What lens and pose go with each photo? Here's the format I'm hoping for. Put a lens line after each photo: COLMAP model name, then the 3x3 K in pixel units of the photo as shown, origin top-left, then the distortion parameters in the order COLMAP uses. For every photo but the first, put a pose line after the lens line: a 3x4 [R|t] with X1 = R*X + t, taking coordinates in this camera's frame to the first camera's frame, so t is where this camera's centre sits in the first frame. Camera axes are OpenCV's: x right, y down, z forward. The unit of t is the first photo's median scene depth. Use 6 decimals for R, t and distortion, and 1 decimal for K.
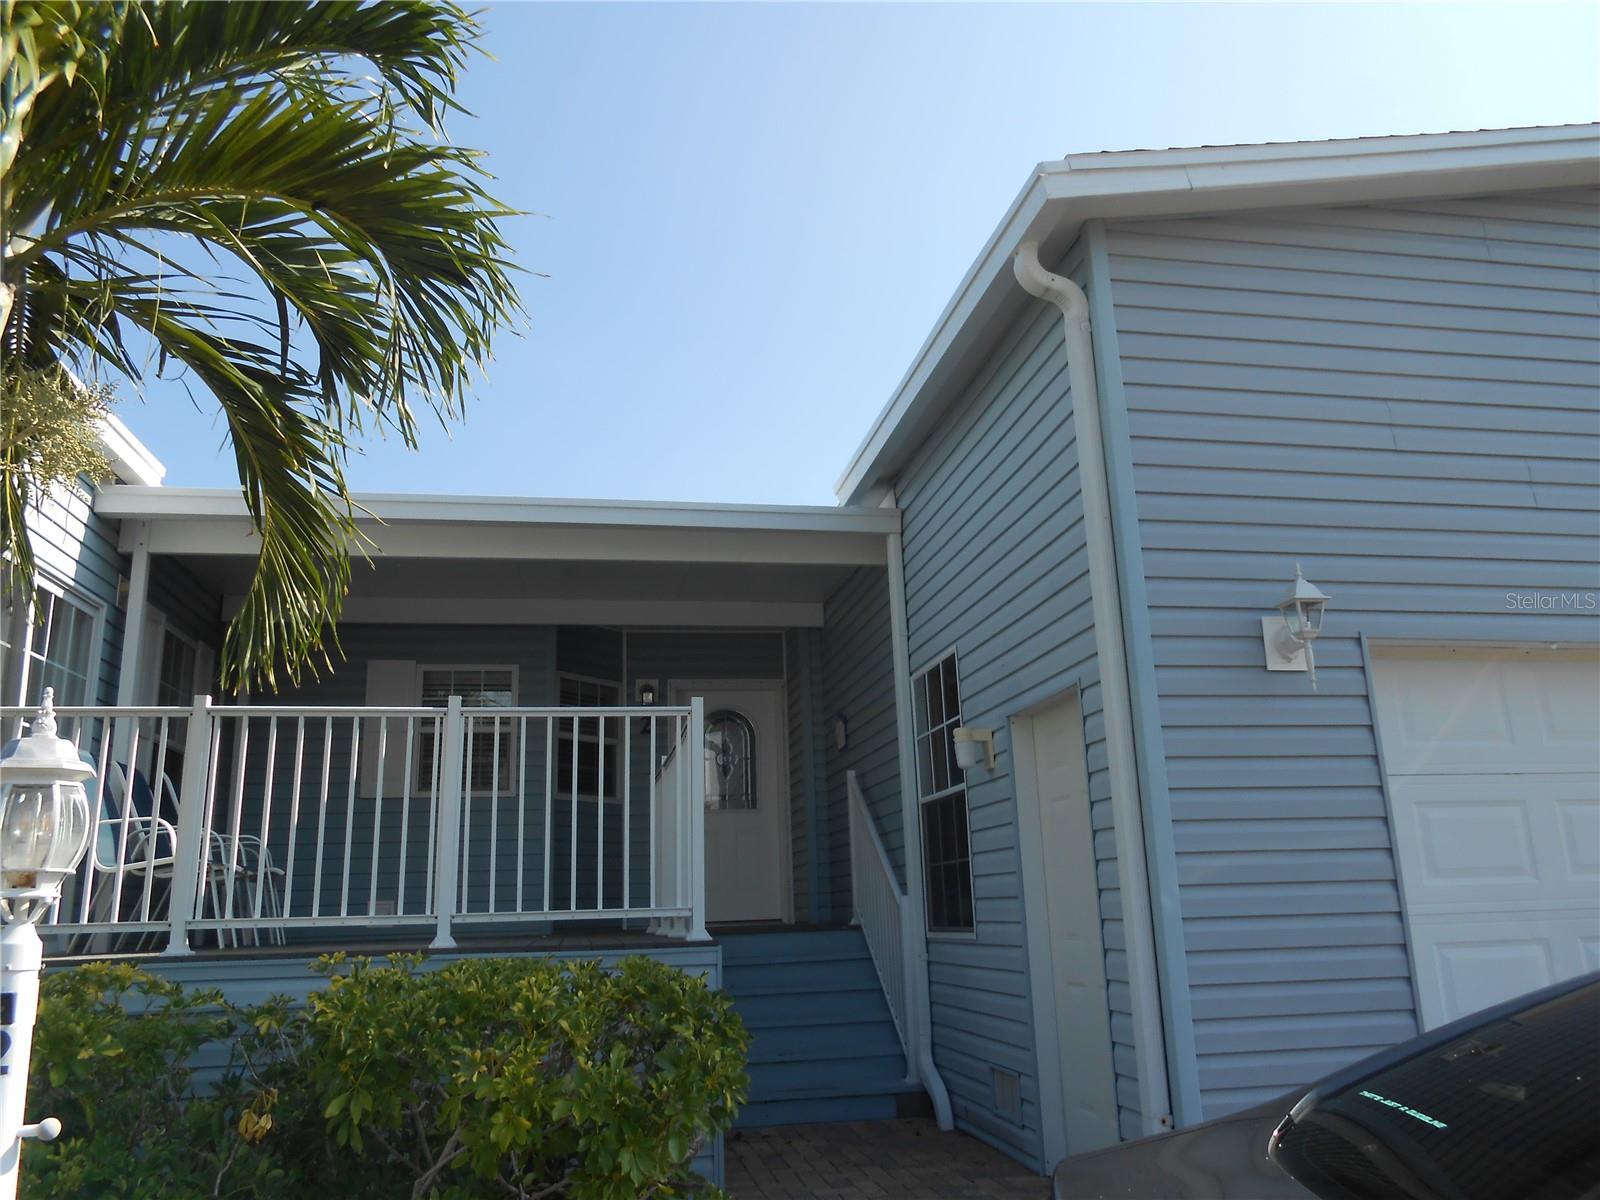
lens RADIAL K [[1215.5, 0, 800.0], [0, 1215.5, 600.0], [0, 0, 1]] dist [-0.032299, -0.000271]
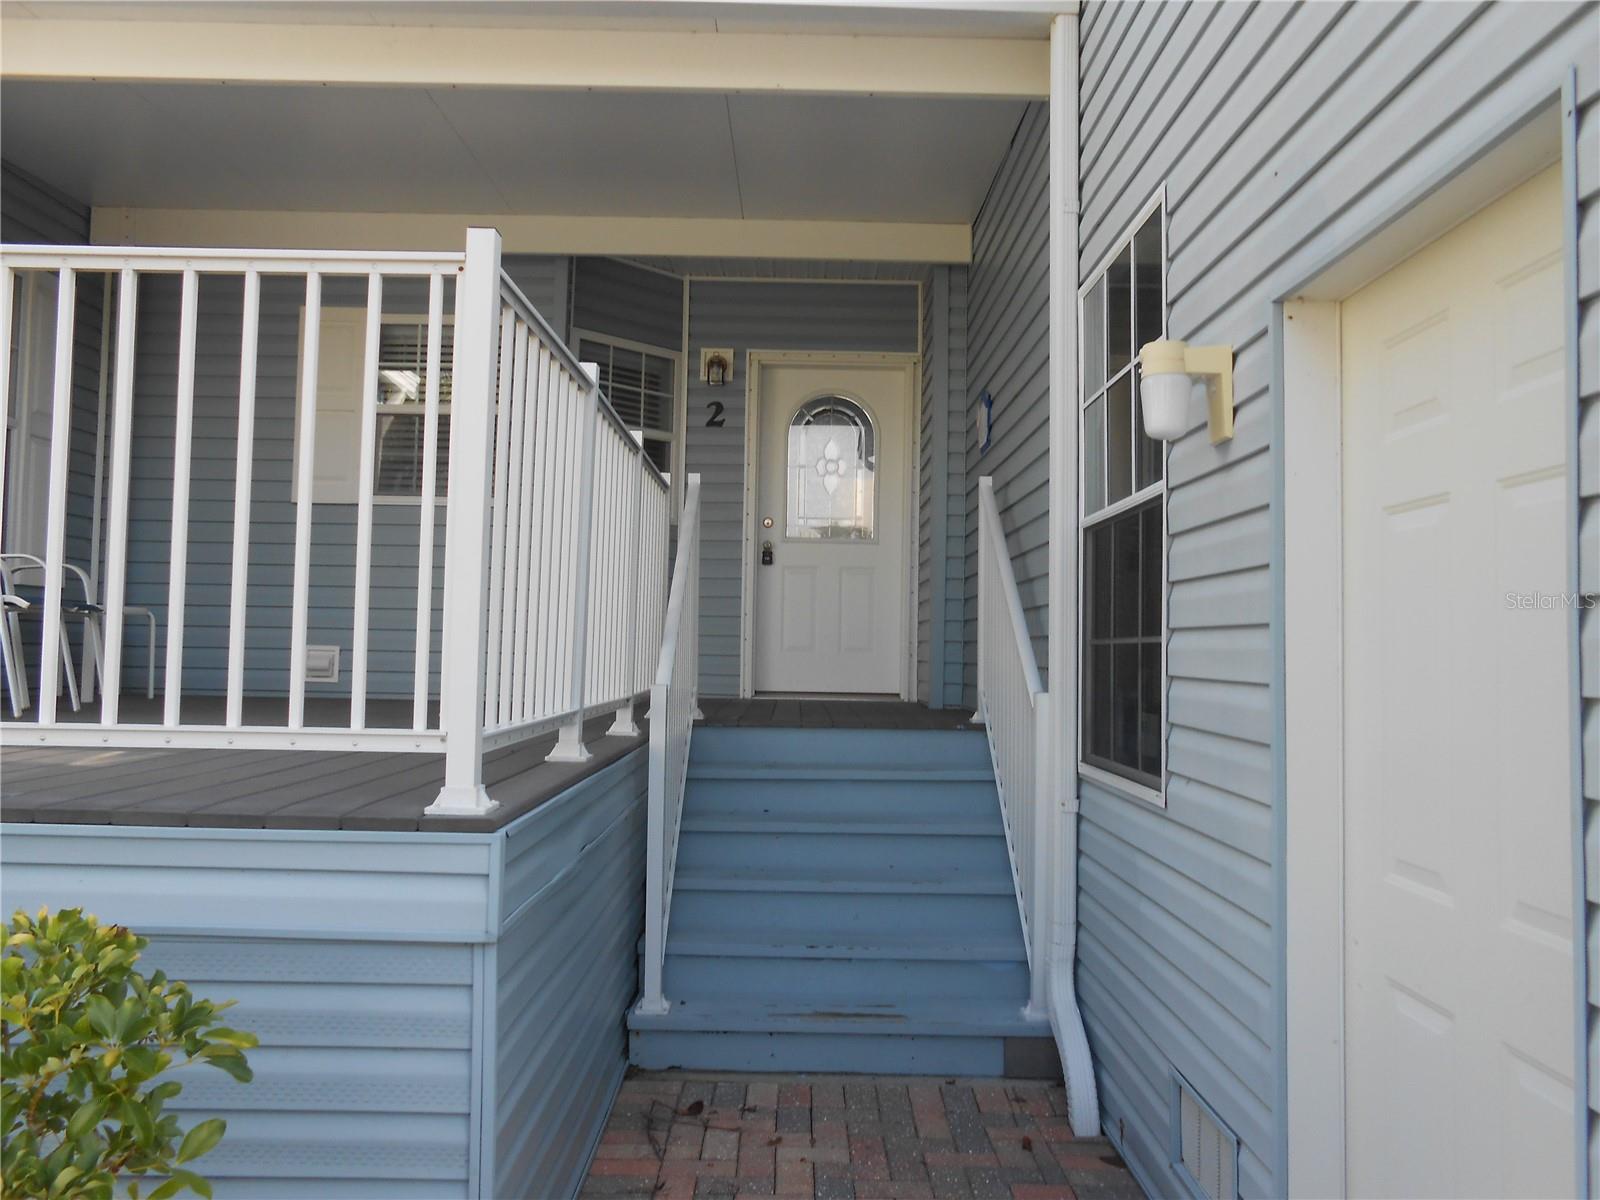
lens RADIAL K [[1215.5, 0, 800.0], [0, 1215.5, 600.0], [0, 0, 1]] dist [-0.032299, -0.000271]
pose [[0.983035, 0.042551, -0.178414, 0.076761], [-0.004093, 0.977566, 0.210590, 0.090745], [0.183373, -0.206287, 0.961156, 0.476734]]
